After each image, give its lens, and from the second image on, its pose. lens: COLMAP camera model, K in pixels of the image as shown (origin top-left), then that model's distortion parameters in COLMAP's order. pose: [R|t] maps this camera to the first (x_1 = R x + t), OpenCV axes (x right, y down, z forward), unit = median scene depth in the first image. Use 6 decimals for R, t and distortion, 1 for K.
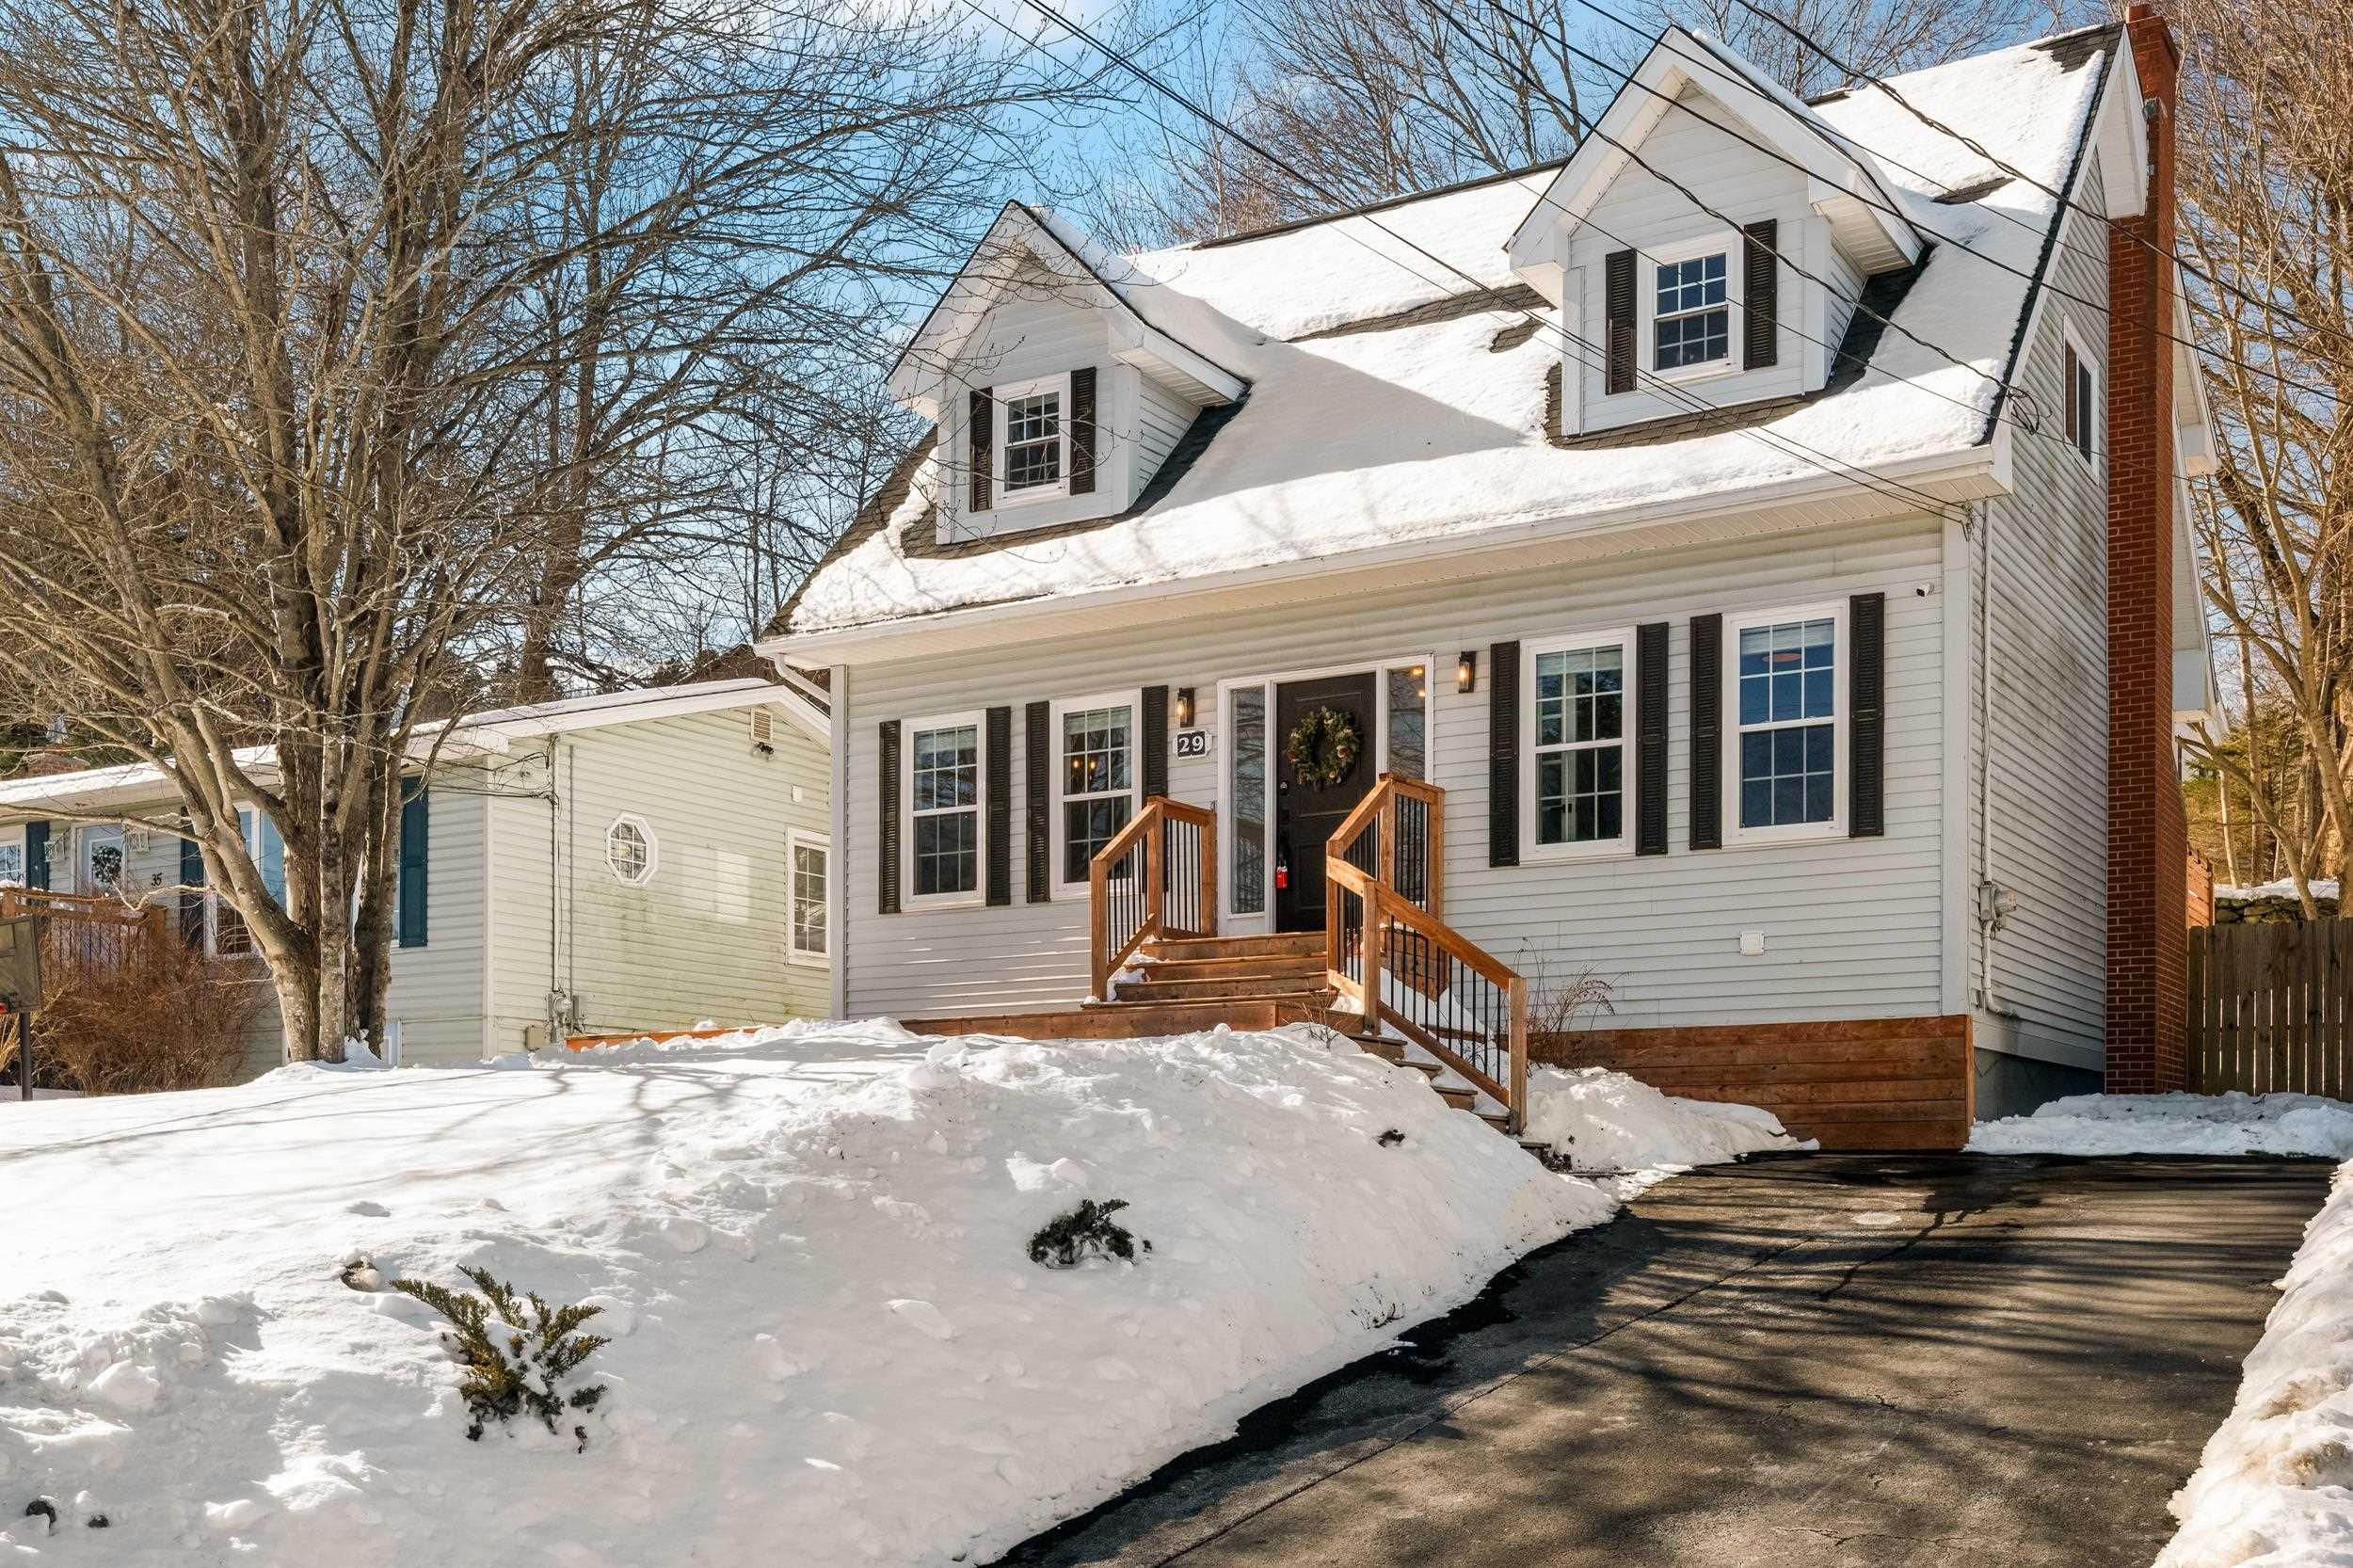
lens RADIAL K [[2441.1, 0, 1169.6], [0, 2441.1, 1175.4], [0, 0, 1]] dist [-0.001449, -0.005680]
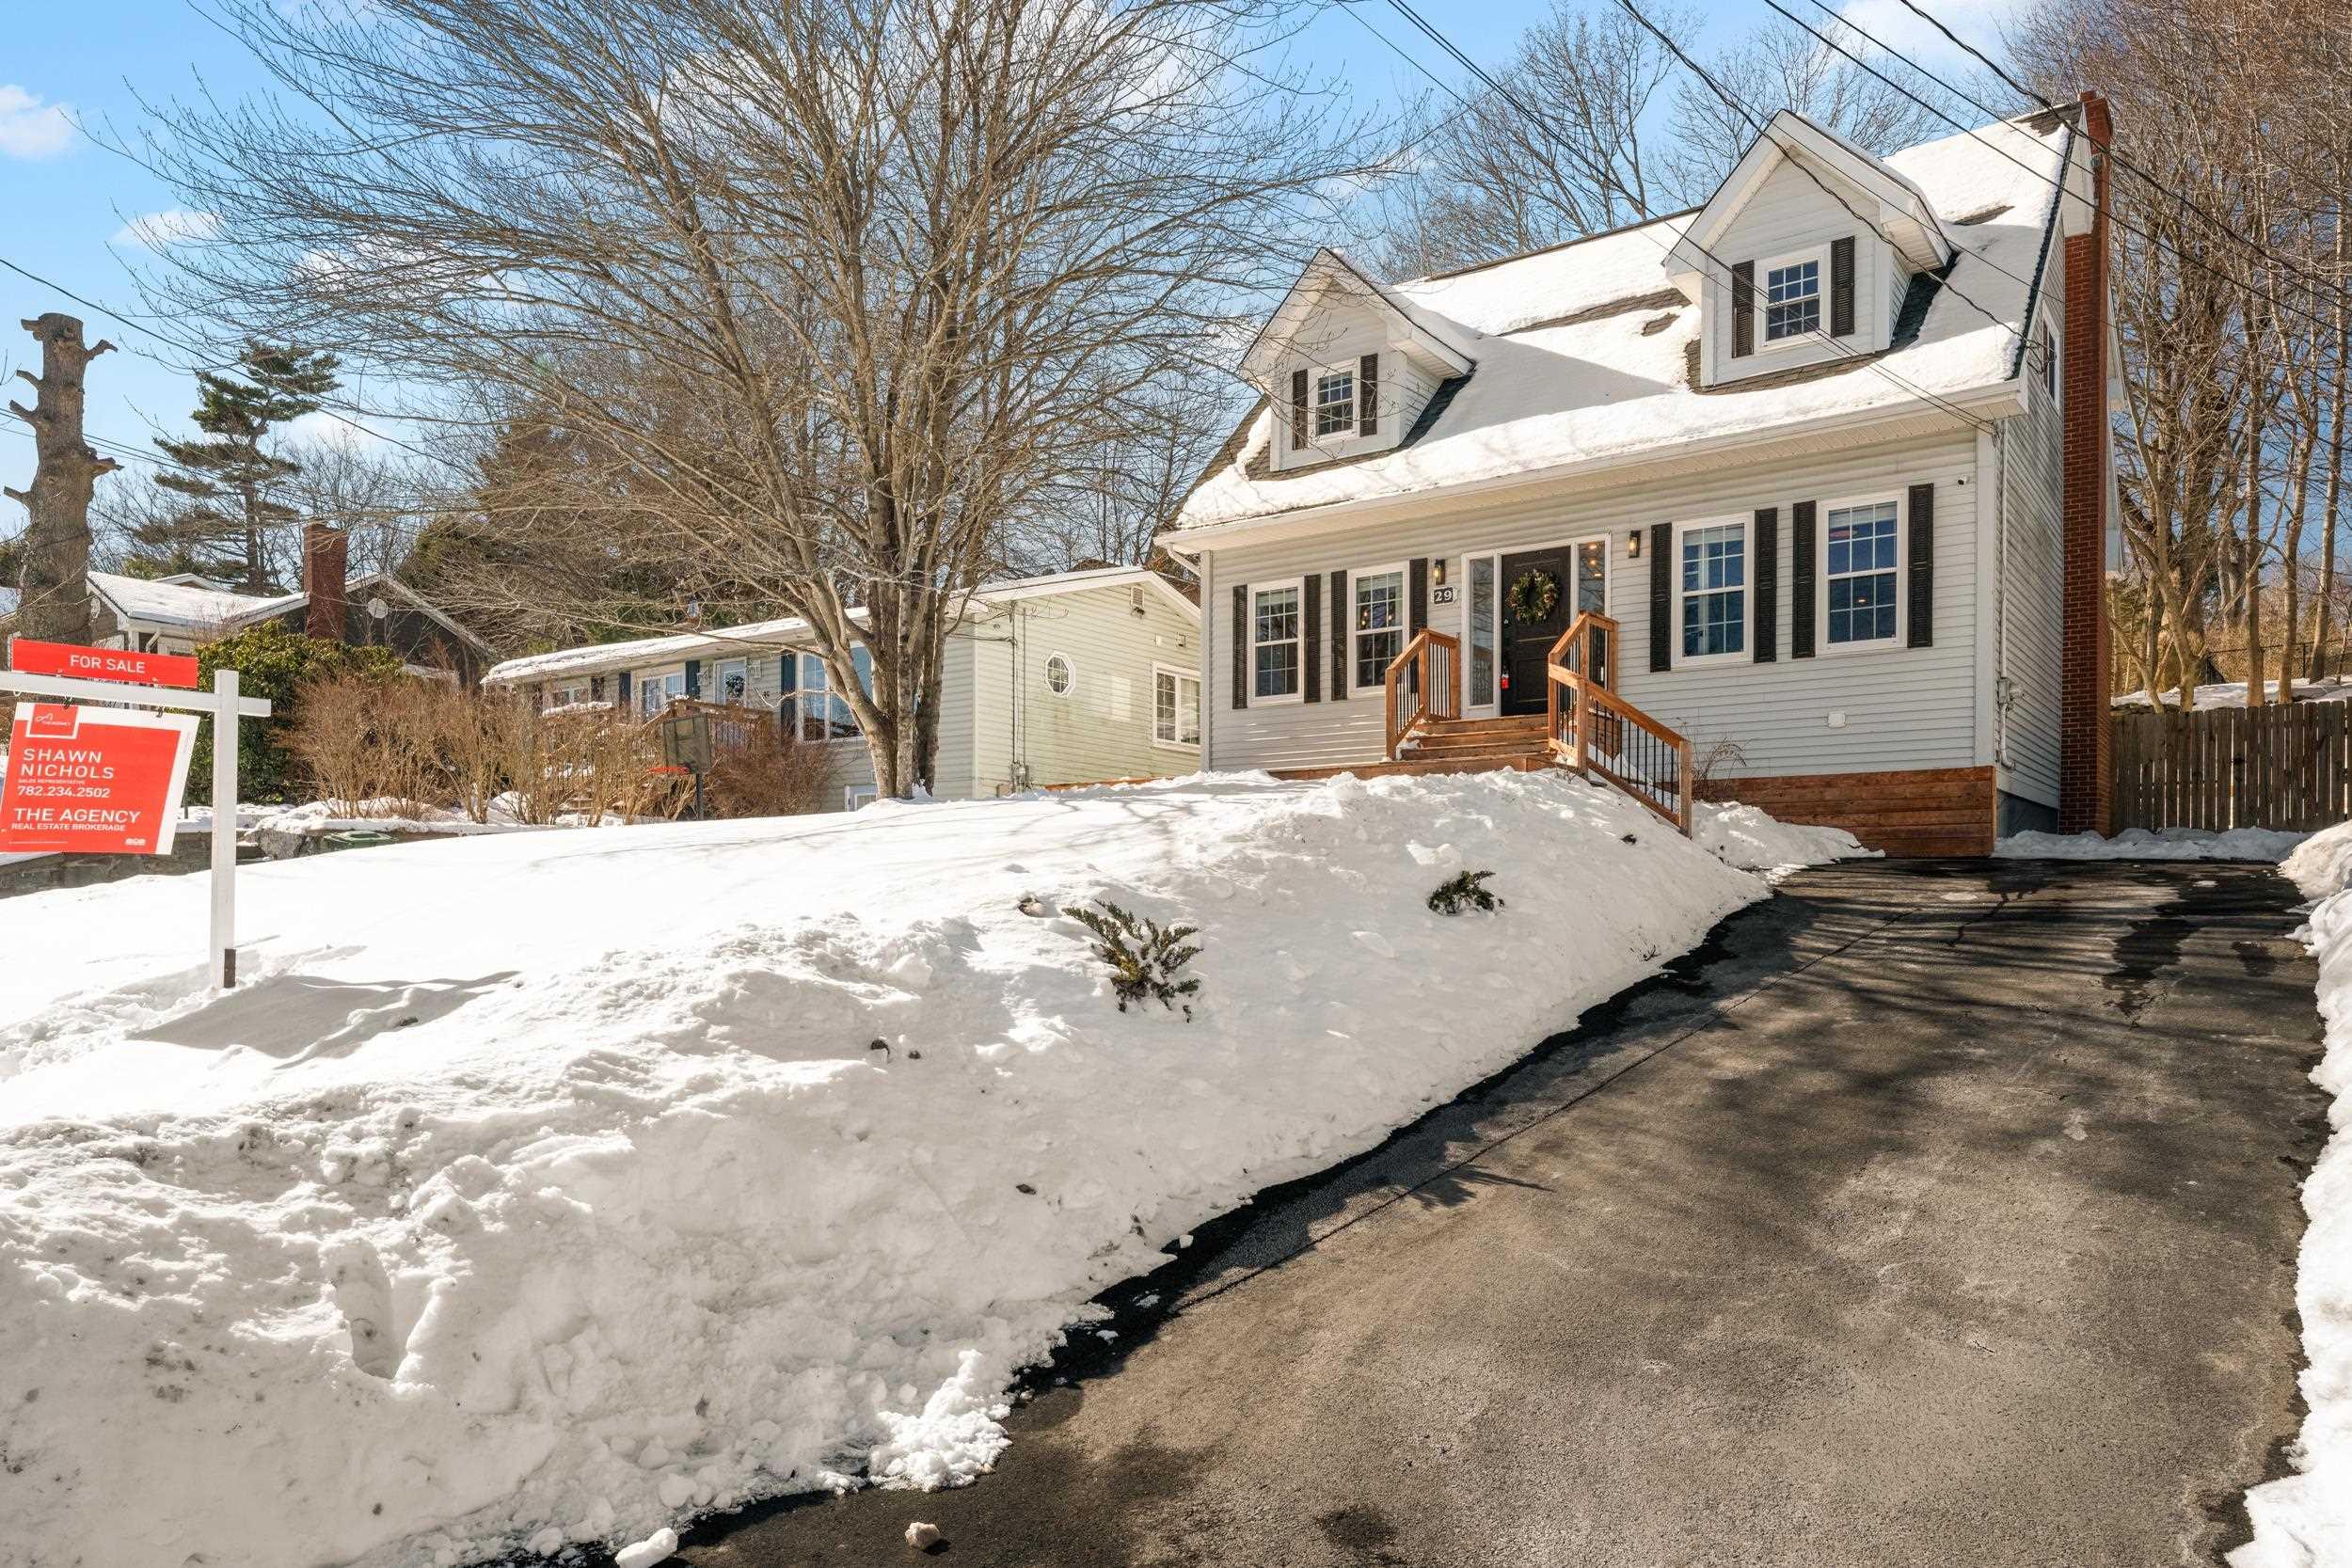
lens RADIAL K [[1524.9, 0, 1188.8], [0, 1524.9, 916.8], [0, 0, 1]] dist [-0.002923, 0.001141]
pose [[0.996101, 0.008189, -0.087840, -0.071561], [-0.007129, 0.999898, 0.012380, 0.016545], [0.087933, -0.011706, 0.996058, 0.028307]]
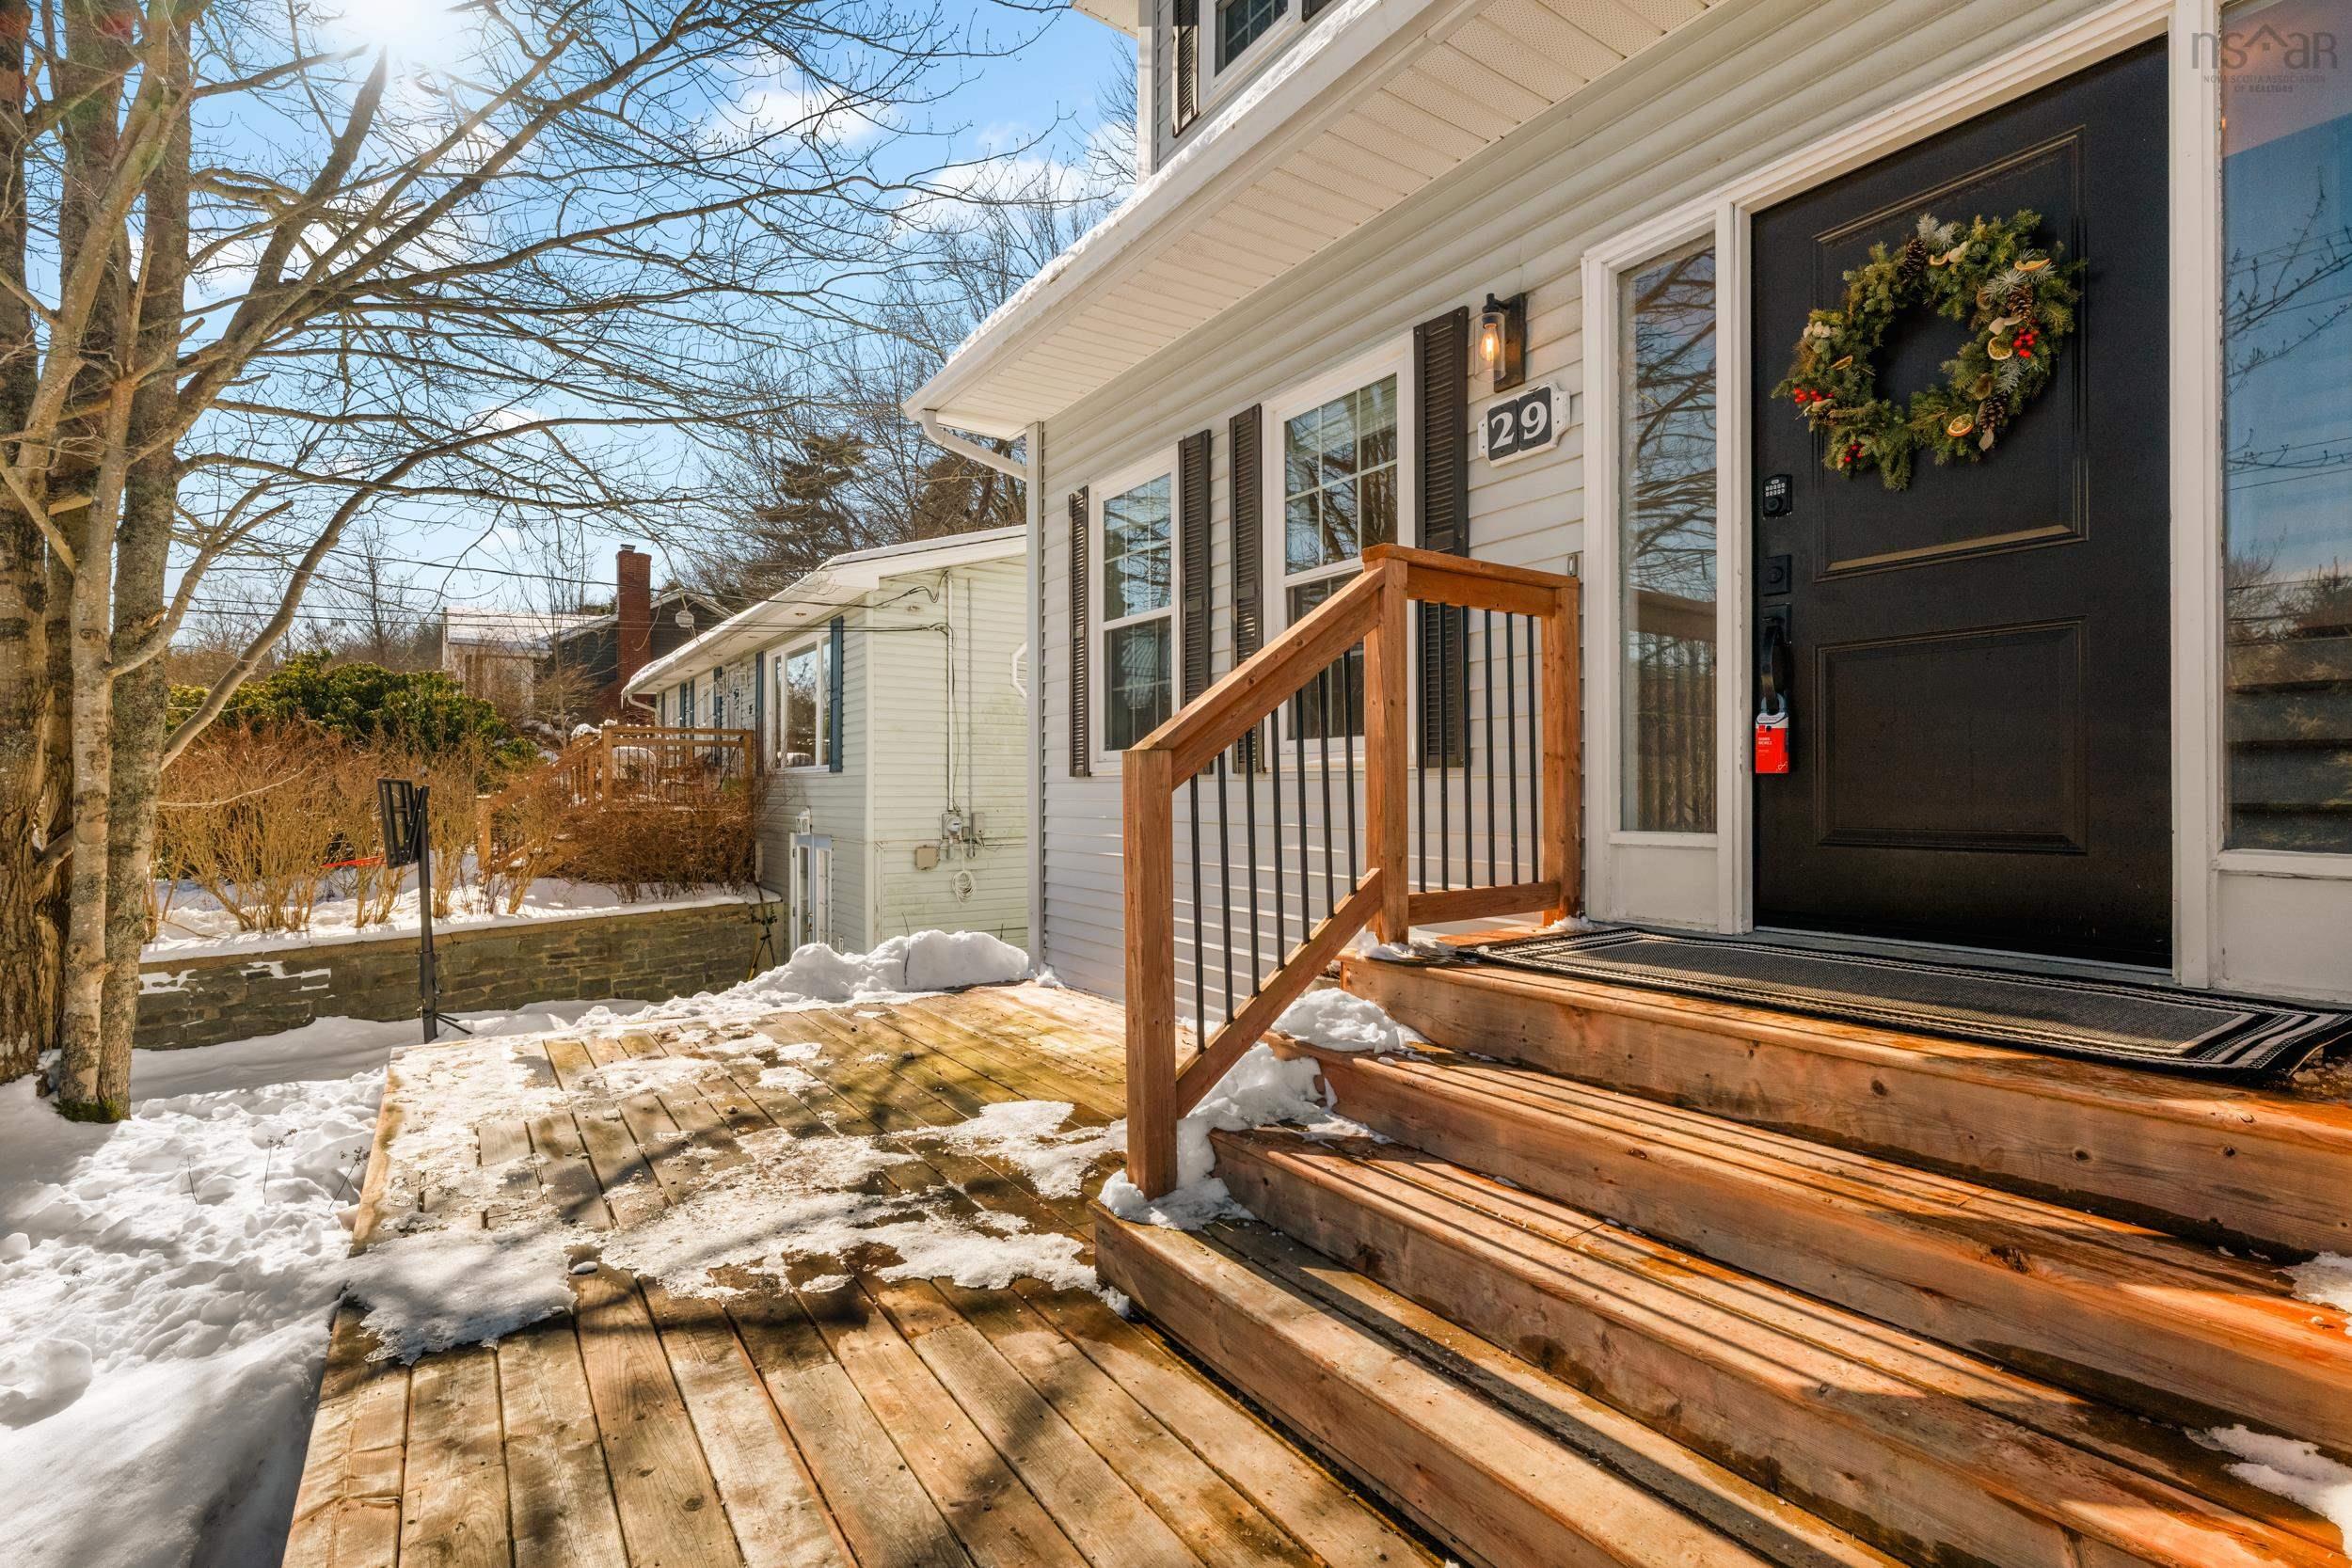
lens RADIAL K [[1053.2, 0, 1171.8], [0, 1053.2, 793.8], [0, 0, 1]] dist [0.001801, 0.000433]
pose [[0.916523, -0.002941, -0.399971, 0.029406], [0.009257, 0.999861, 0.013859, -0.126927], [0.399874, -0.016405, 0.916423, 0.887053]]
